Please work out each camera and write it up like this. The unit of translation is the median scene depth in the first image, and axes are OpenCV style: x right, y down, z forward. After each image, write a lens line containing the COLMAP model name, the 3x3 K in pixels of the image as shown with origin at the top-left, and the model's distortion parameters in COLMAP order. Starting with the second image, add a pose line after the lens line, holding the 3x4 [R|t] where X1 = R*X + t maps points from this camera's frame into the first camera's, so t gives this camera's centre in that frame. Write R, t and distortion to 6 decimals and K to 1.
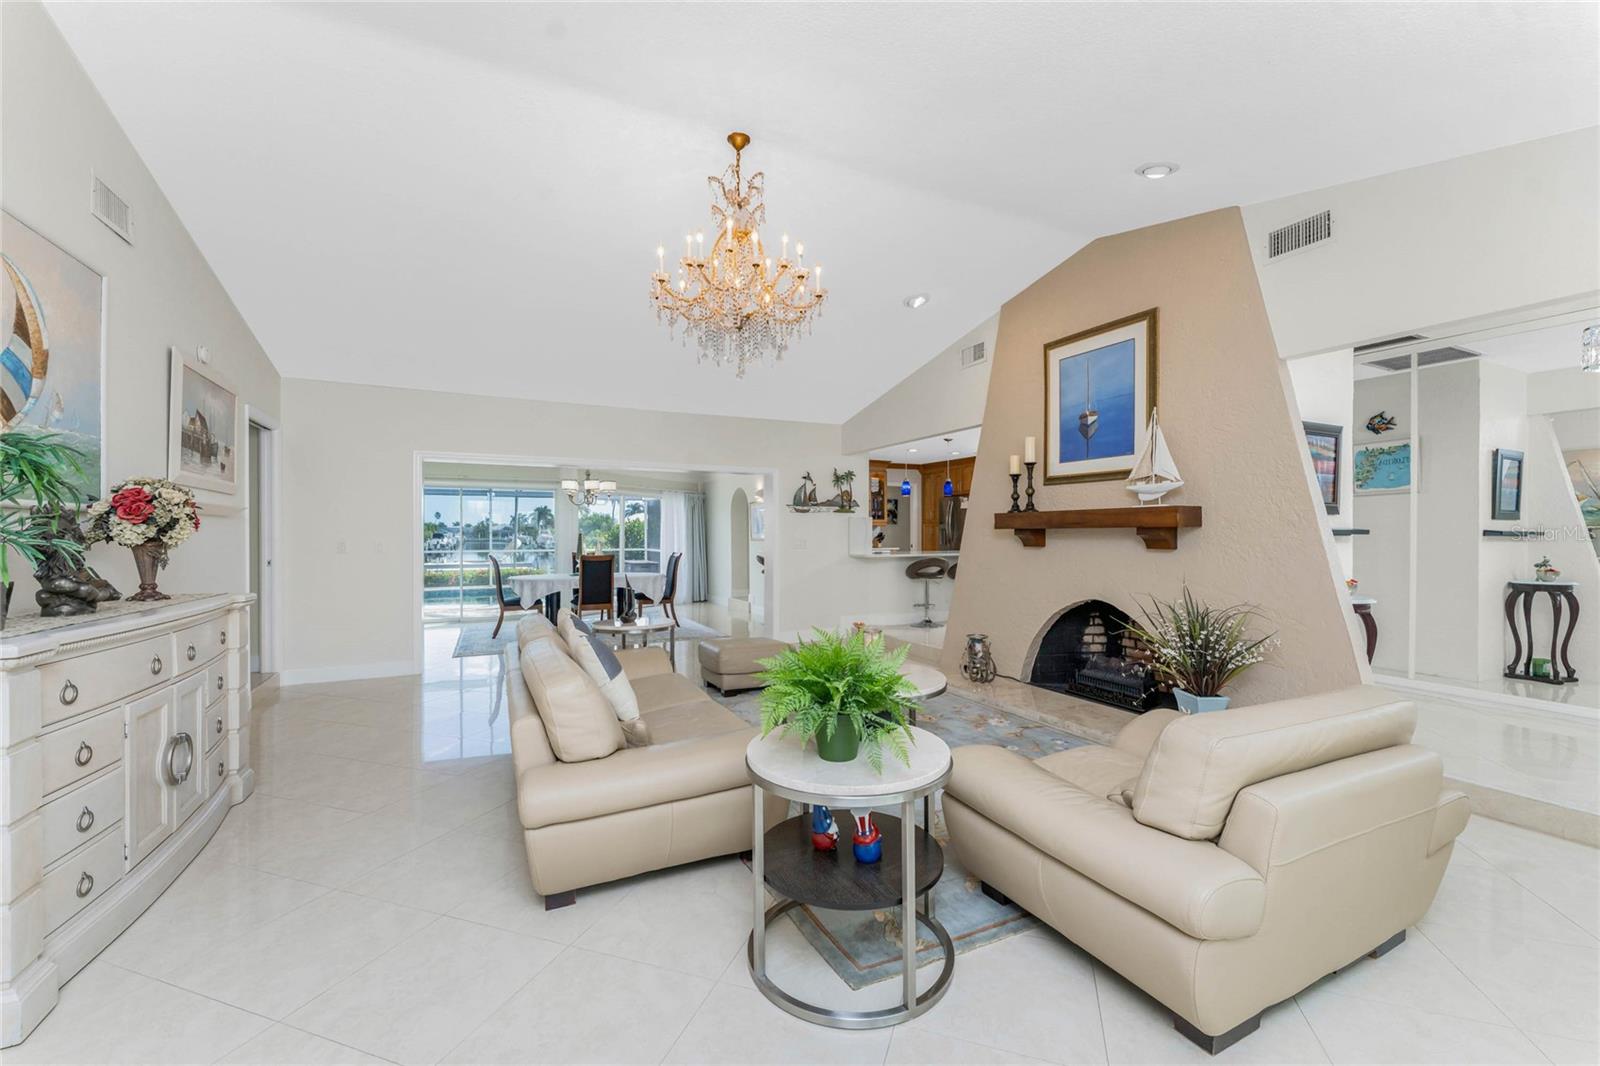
lens RADIAL K [[643.2, 0, 793.7], [0, 643.2, 532.9], [0, 0, 1]] dist [-0.001545, -0.000070]
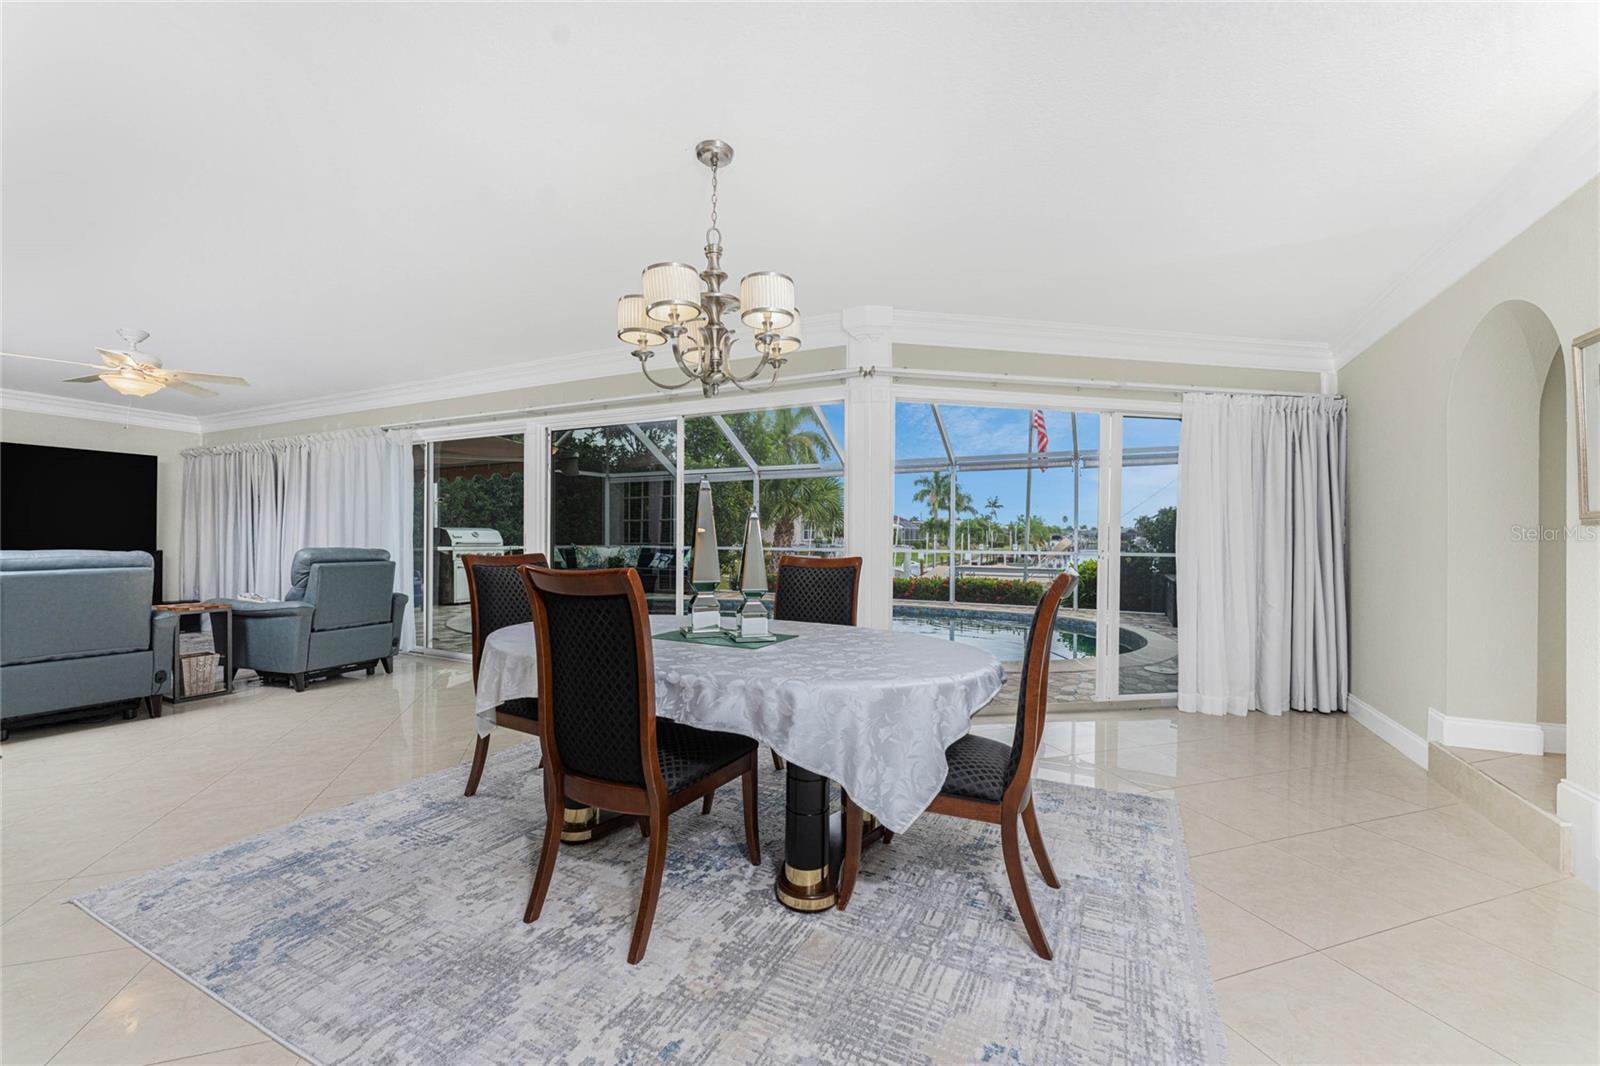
lens RADIAL K [[643.2, 0, 789.4], [0, 643.2, 529.4], [0, 0, 1]] dist [-0.001545, -0.000070]
pose [[0.614682, -0.004324, -0.788763, -0.080880], [-0.003895, 0.999956, -0.008518, 0.024666], [0.788766, 0.008308, 0.614638, 0.948990]]
